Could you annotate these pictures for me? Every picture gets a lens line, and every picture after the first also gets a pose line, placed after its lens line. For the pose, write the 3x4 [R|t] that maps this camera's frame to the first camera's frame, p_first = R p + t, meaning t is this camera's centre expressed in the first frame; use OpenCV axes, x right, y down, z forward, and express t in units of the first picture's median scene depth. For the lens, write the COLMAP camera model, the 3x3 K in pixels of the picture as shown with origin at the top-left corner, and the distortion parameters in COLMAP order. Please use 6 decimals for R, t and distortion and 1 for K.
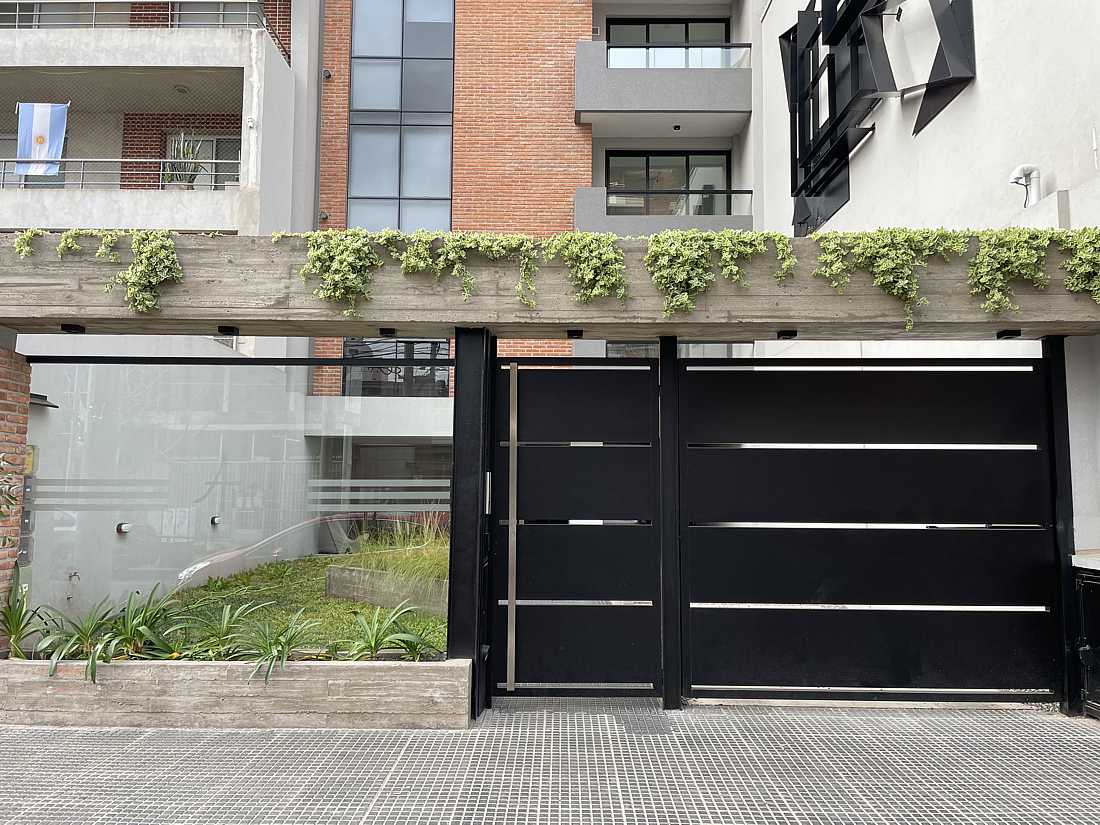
lens RADIAL K [[828.0, 0, 550.0], [0, 828.0, 412.5], [0, 0, 1]] dist [0.090874, -0.117600]
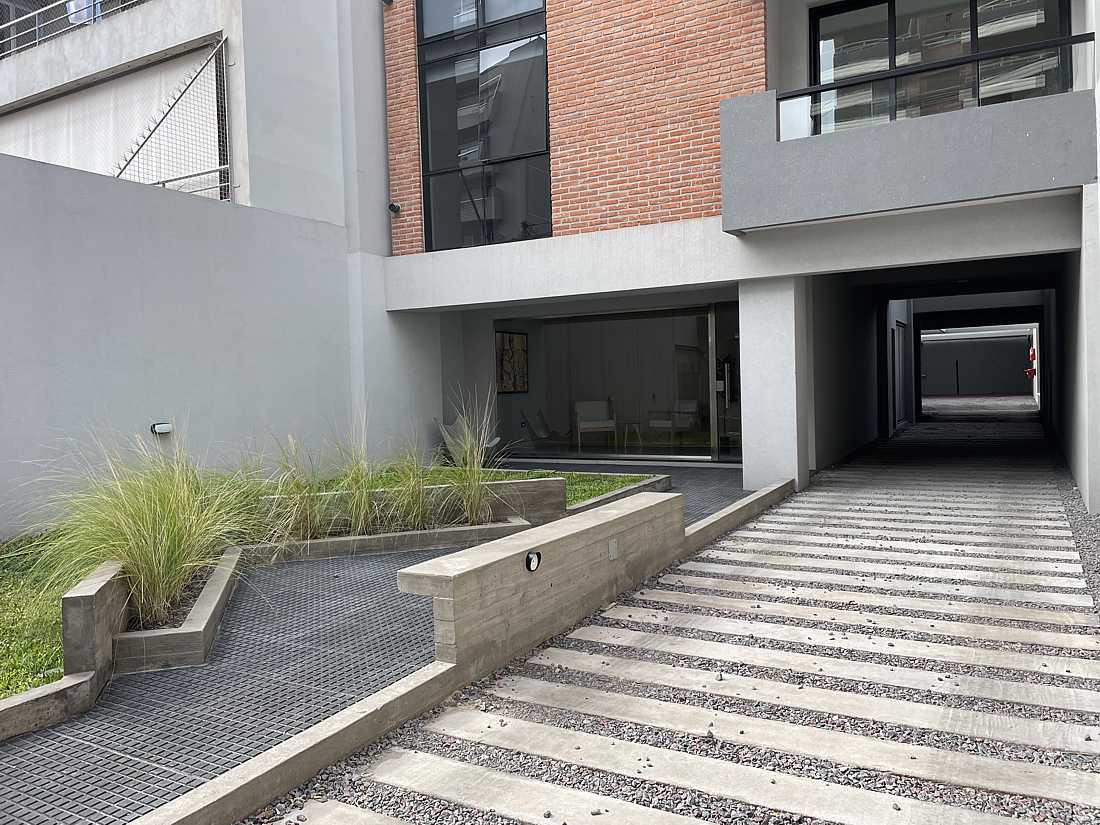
lens RADIAL K [[828.0, 0, 550.0], [0, 828.0, 412.5], [0, 0, 1]] dist [0.090874, -0.117600]
pose [[0.869705, -0.015744, -0.493320, 0.546337], [0.081304, 0.990407, 0.111727, 0.125491], [0.486829, -0.137278, 0.862643, 1.103636]]
